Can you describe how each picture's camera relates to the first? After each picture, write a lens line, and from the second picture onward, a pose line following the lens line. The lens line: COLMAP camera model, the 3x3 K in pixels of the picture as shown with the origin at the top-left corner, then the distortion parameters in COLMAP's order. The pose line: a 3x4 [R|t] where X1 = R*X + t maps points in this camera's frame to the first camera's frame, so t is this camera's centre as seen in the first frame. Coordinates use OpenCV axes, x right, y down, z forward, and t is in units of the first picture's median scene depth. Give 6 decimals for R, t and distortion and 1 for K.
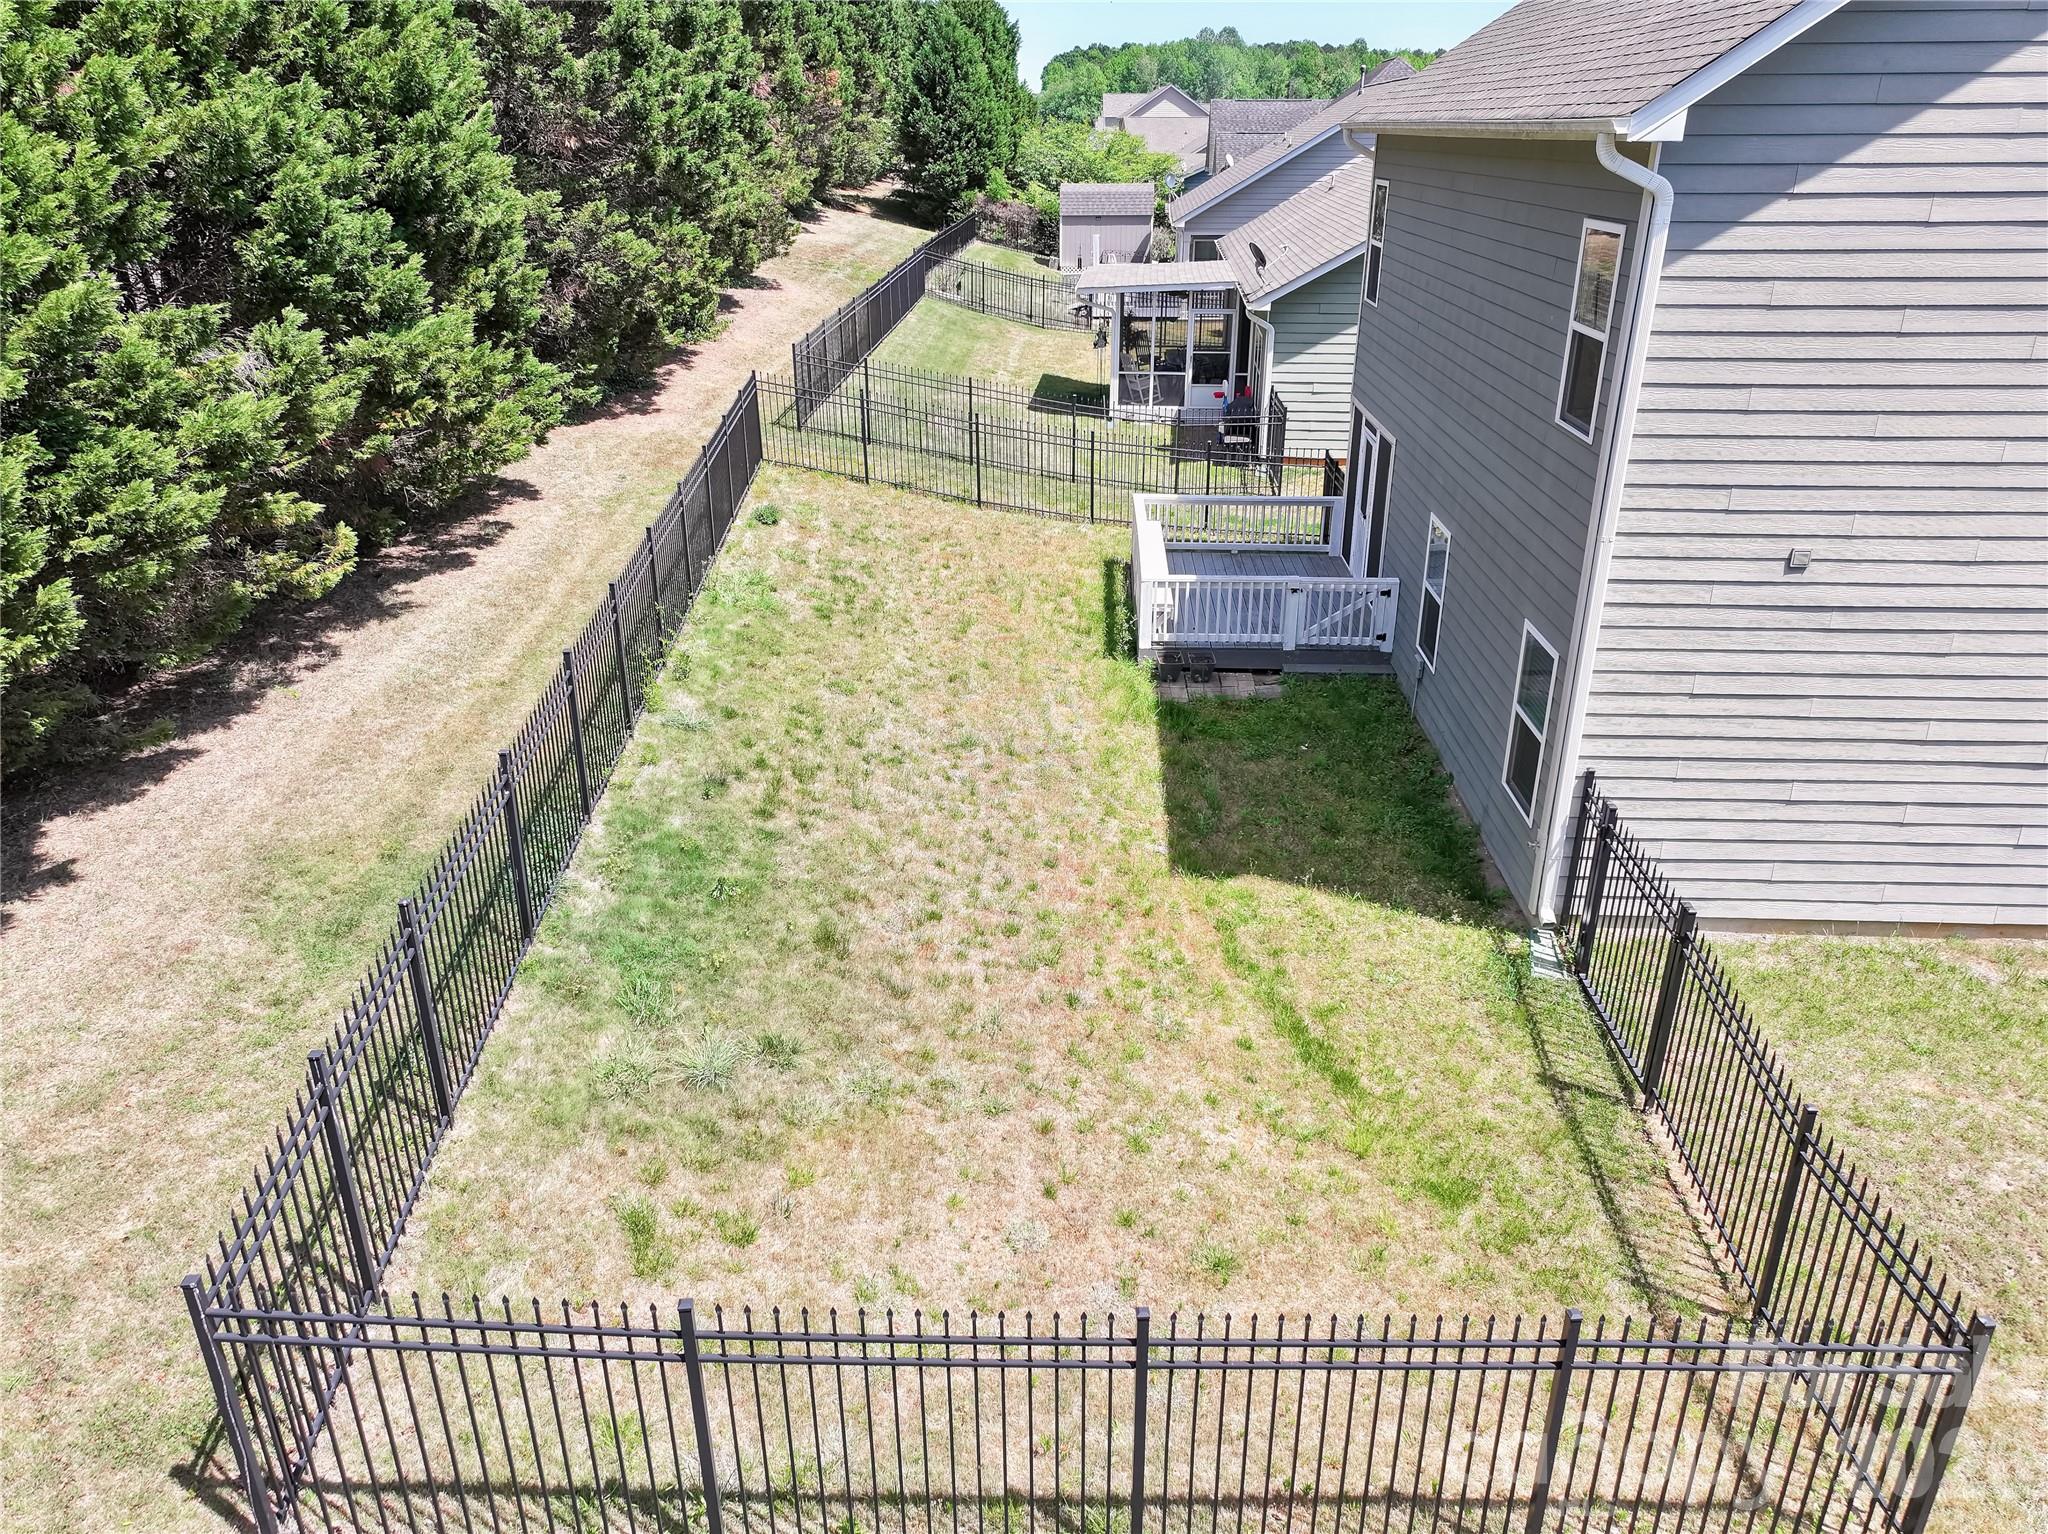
lens RADIAL K [[1443.5, 0, 1024.6], [0, 1443.5, 759.1], [0, 0, 1]] dist [0.010765, 0.003590]
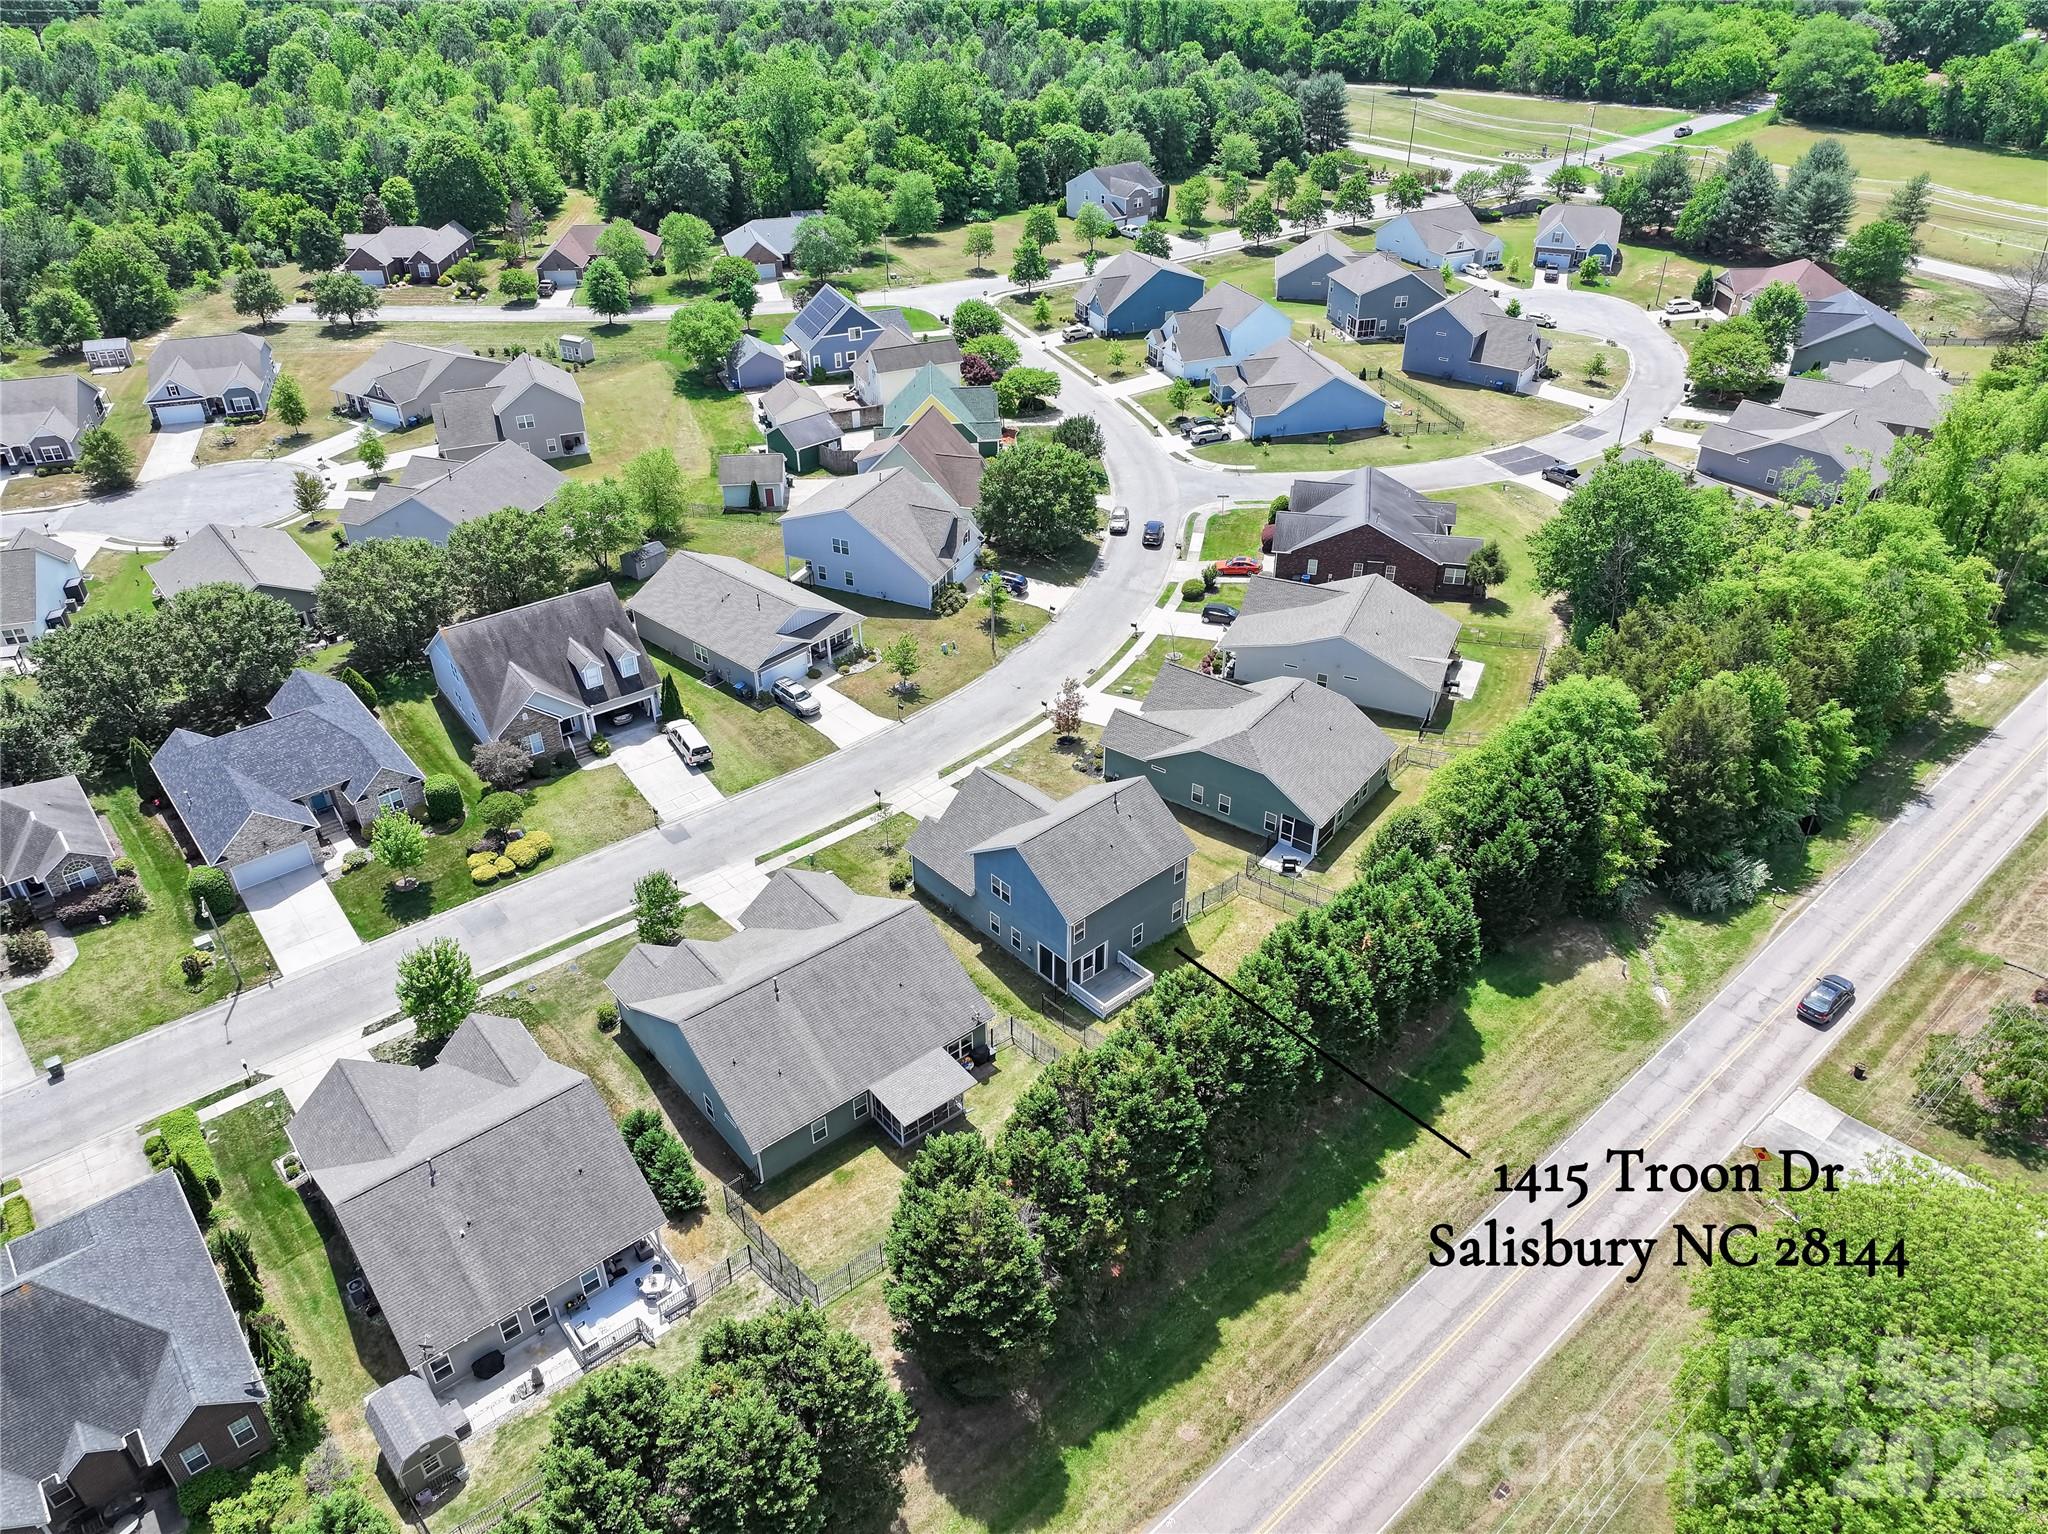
lens RADIAL K [[1408.9, 0, 1023.6], [0, 1408.9, 815.1], [0, 0, 1]] dist [0.009183, 0.002587]
pose [[-0.696979, -0.409981, 0.588334, -2.610217], [0.293726, 0.585239, 0.755791, -4.946429], [-0.654176, 0.699579, -0.287477, 2.643153]]
